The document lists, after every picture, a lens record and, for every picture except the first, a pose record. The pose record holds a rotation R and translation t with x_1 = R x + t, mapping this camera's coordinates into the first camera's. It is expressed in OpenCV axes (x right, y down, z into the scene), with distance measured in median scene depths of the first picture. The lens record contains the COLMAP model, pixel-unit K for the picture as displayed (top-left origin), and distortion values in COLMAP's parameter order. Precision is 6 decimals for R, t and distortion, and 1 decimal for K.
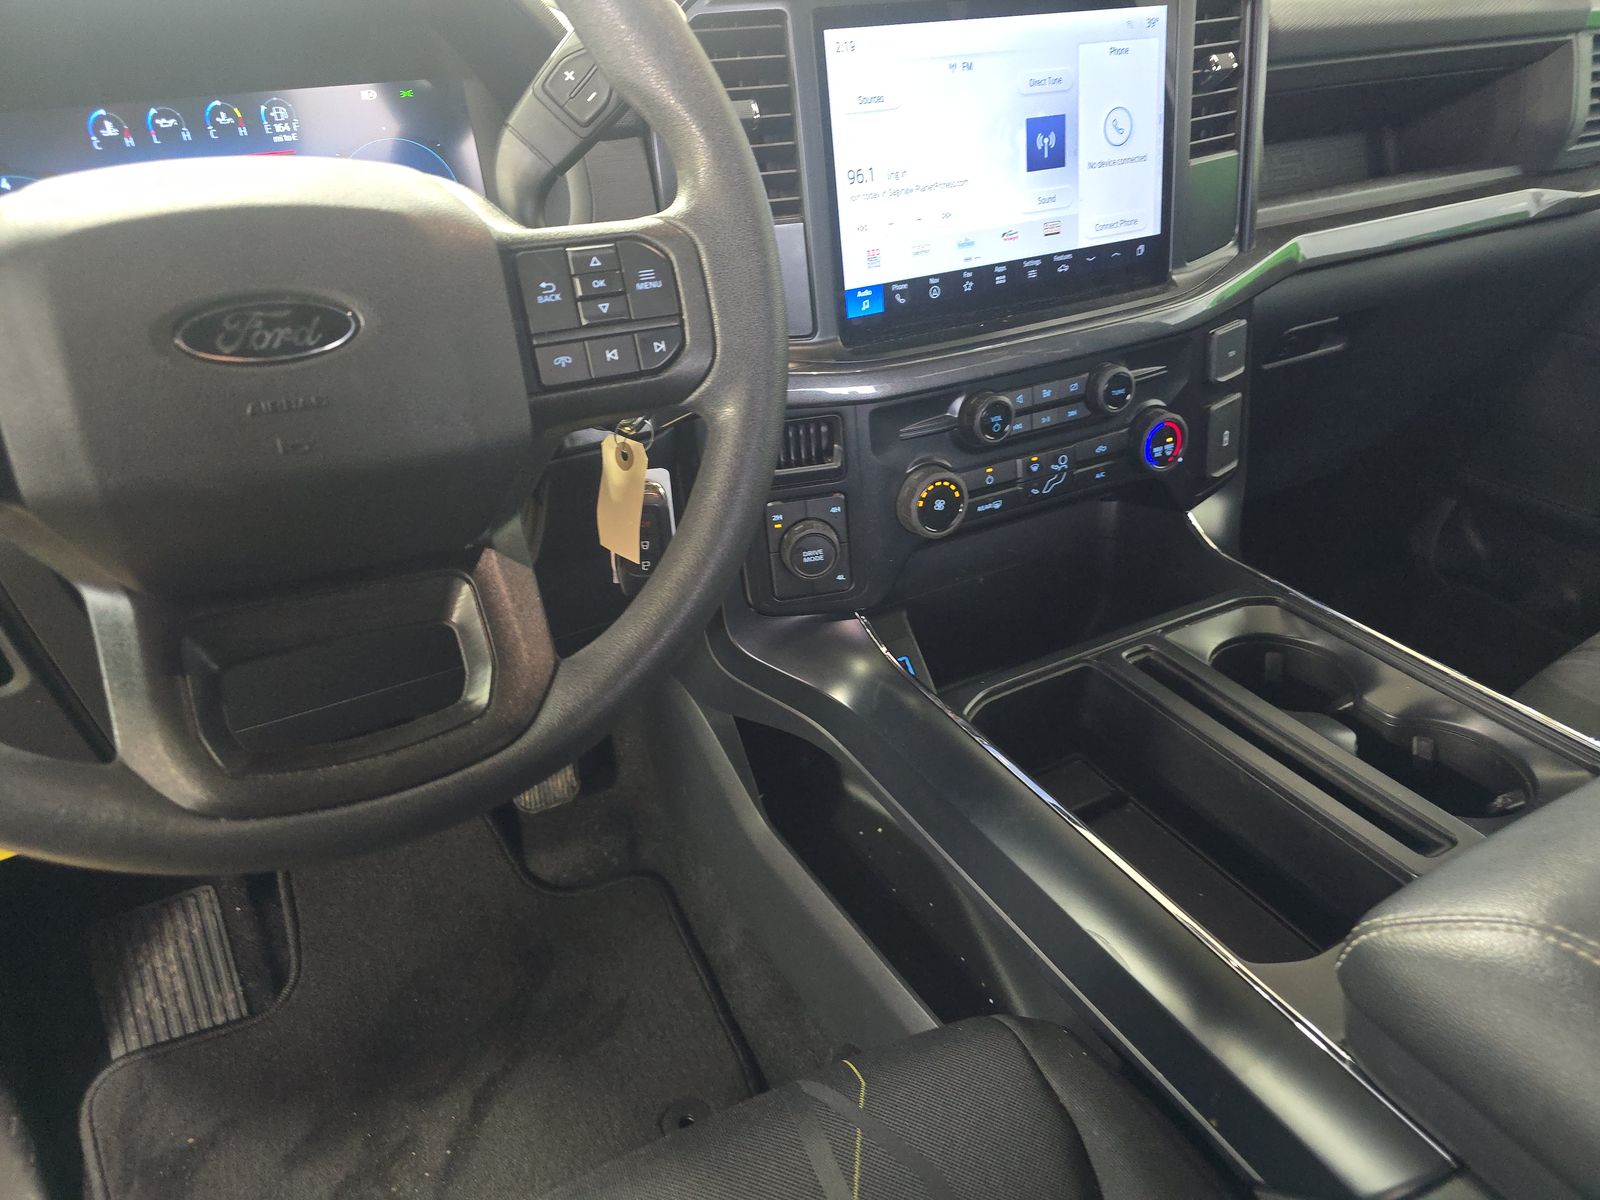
lens RADIAL K [[1136.3, 0, 796.3], [0, 1136.3, 604.6], [0, 0, 1]] dist [0.065770, -0.061114]
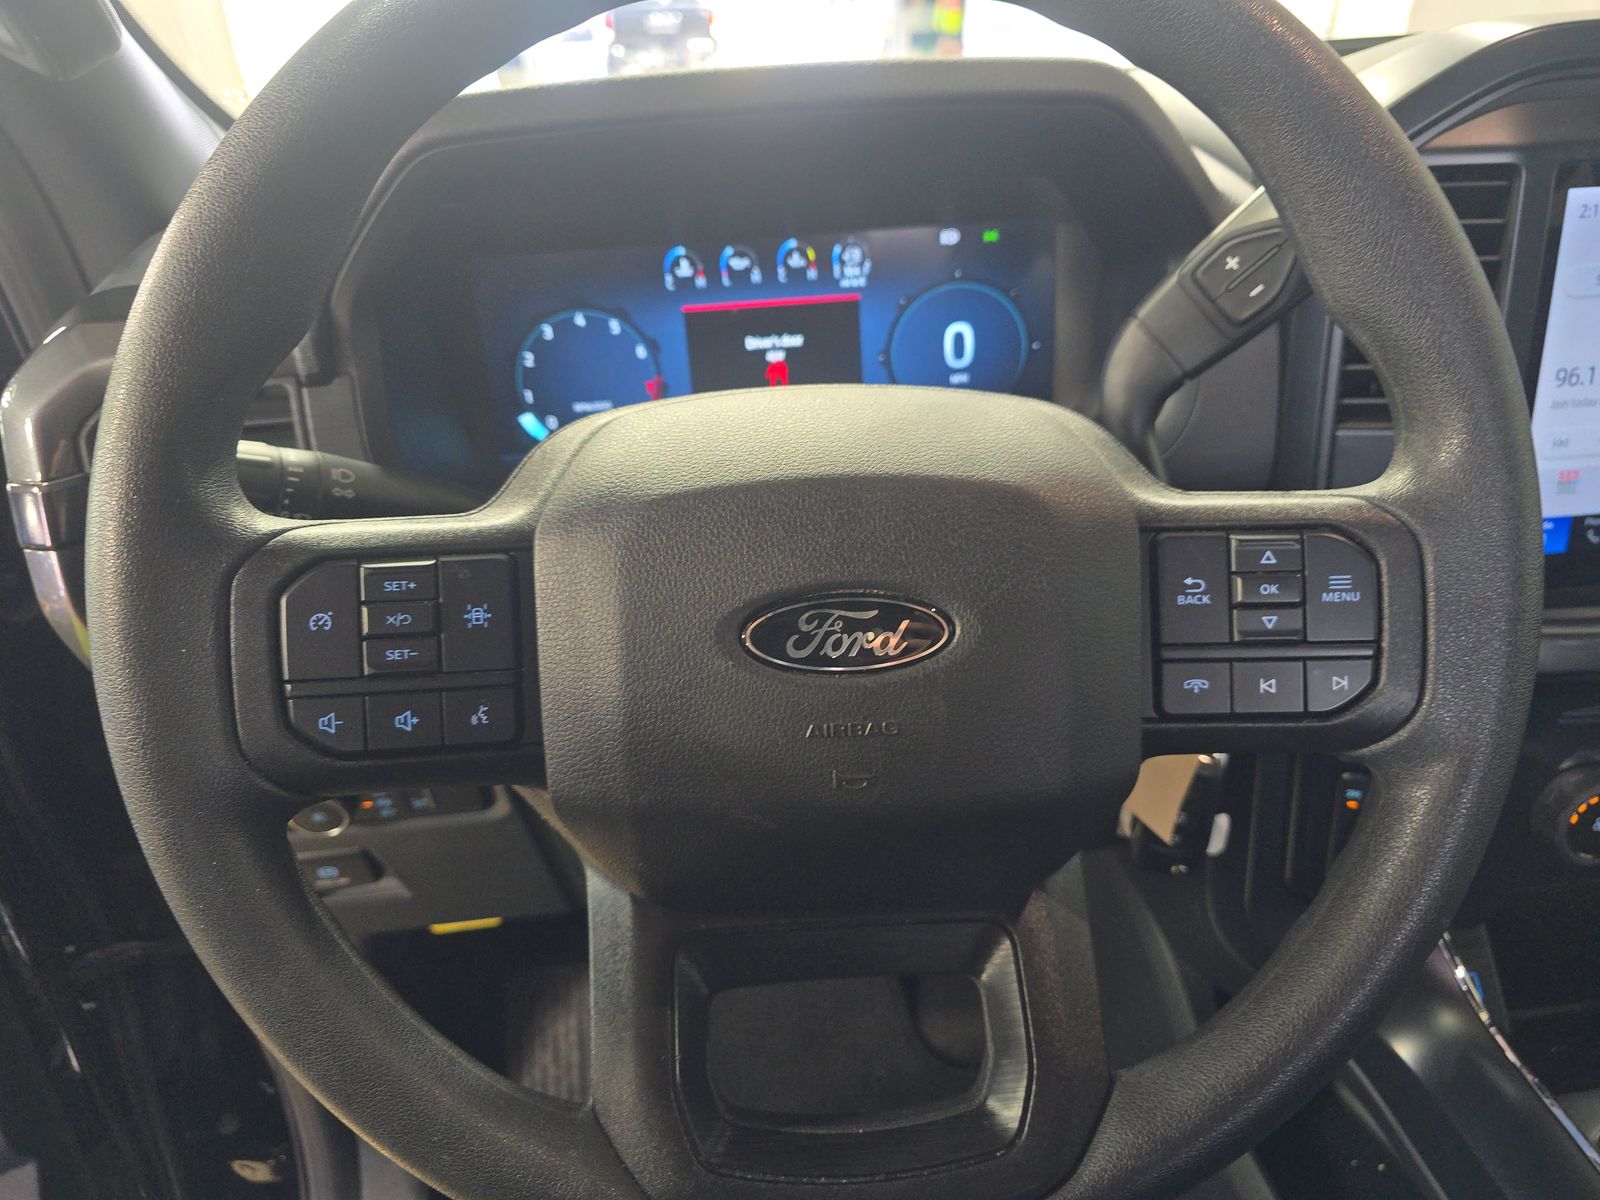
lens RADIAL K [[1136.3, 0, 796.3], [0, 1136.3, 604.6], [0, 0, 1]] dist [0.065770, -0.061114]
pose [[0.927177, 0.172237, -0.332682, -0.201288], [-0.180930, 0.983484, 0.004923, -0.215188], [0.328036, 0.055628, 0.943026, 0.219007]]
